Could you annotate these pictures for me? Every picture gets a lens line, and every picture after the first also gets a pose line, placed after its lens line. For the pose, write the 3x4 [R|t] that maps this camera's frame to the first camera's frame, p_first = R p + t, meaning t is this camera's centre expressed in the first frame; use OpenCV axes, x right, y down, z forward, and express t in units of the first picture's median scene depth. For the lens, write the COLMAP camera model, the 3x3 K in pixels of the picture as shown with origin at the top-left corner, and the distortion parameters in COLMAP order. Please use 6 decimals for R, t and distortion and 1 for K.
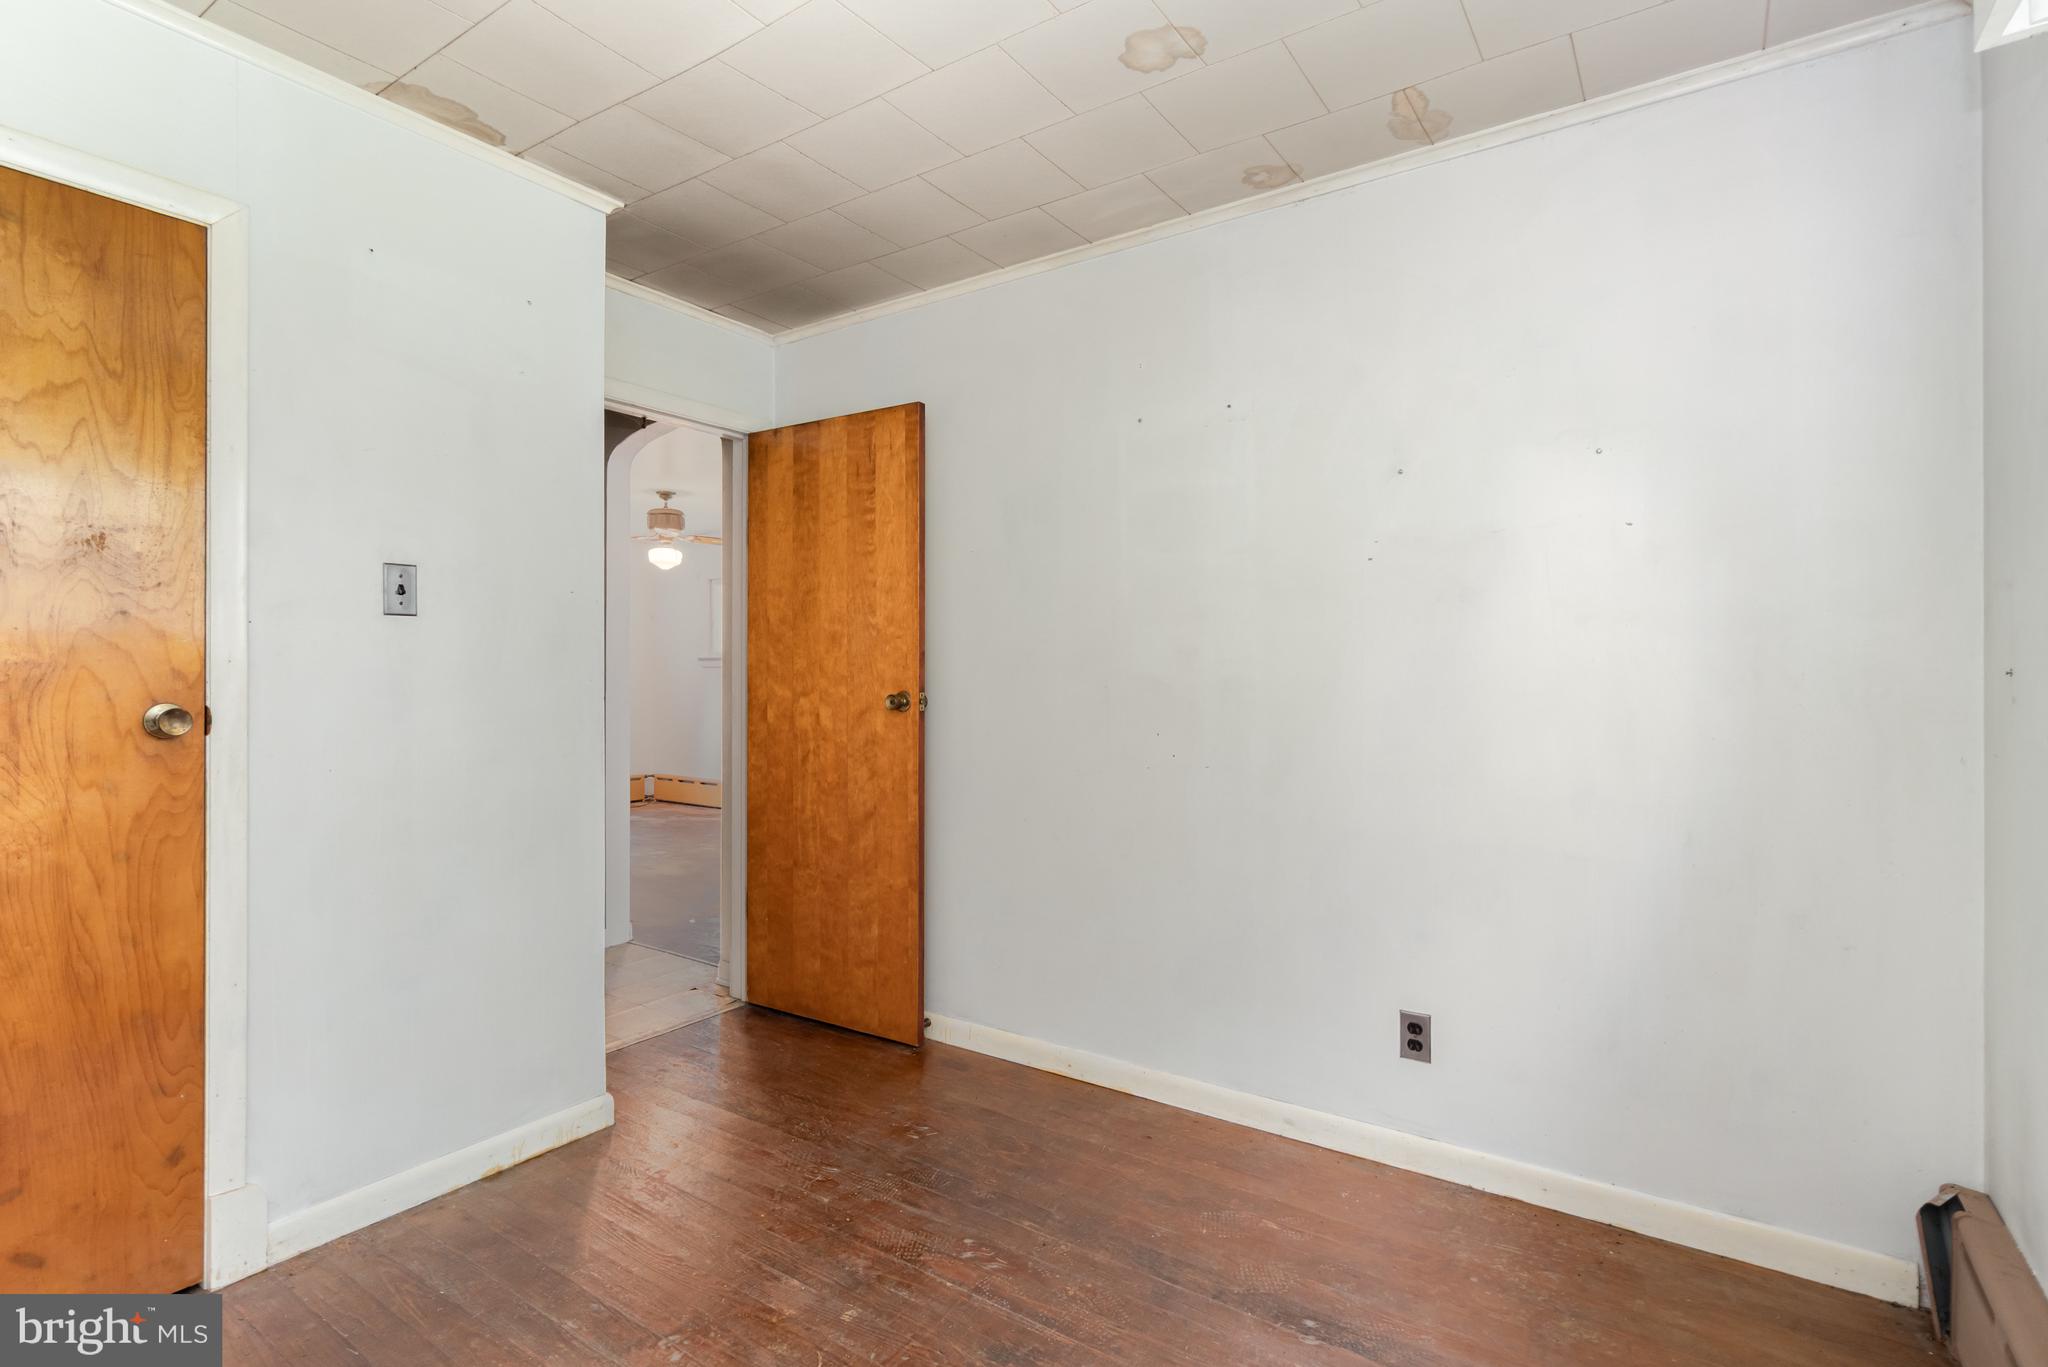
lens RADIAL K [[979.8, 0, 1017.2], [0, 979.8, 660.0], [0, 0, 1]] dist [0.000479, 0.001315]
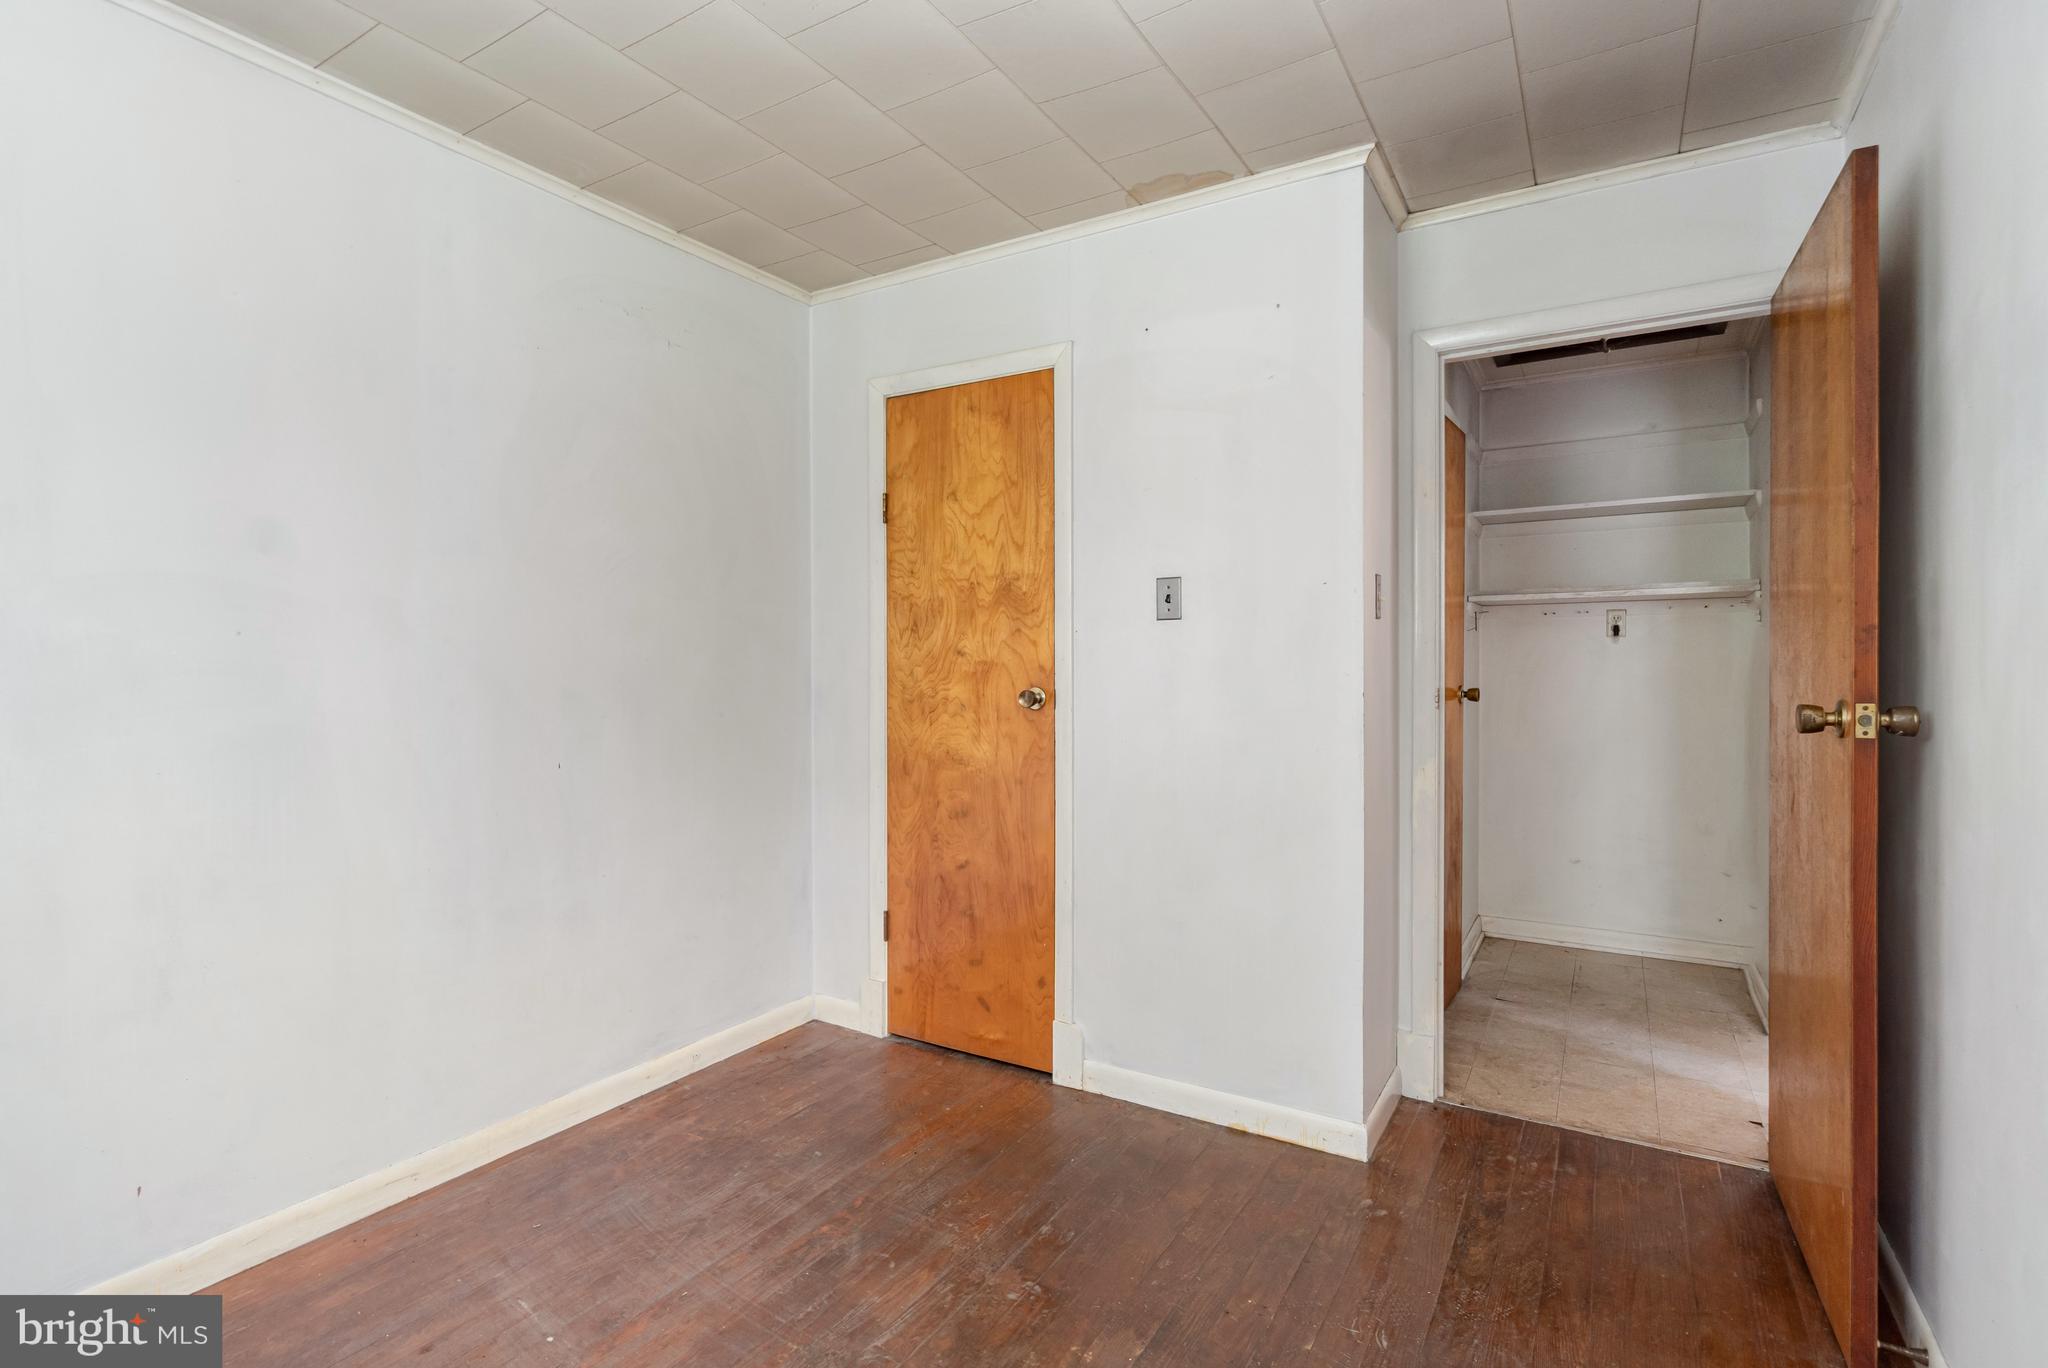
lens RADIAL K [[991.7, 0, 1011.3], [0, 991.7, 671.3], [0, 0, 1]] dist [-0.001345, -0.000809]
pose [[0.047804, -0.003871, -0.998849, 0.696427], [0.010423, 0.999940, -0.003377, 0.024223], [0.998802, -0.010249, 0.047841, 0.890821]]
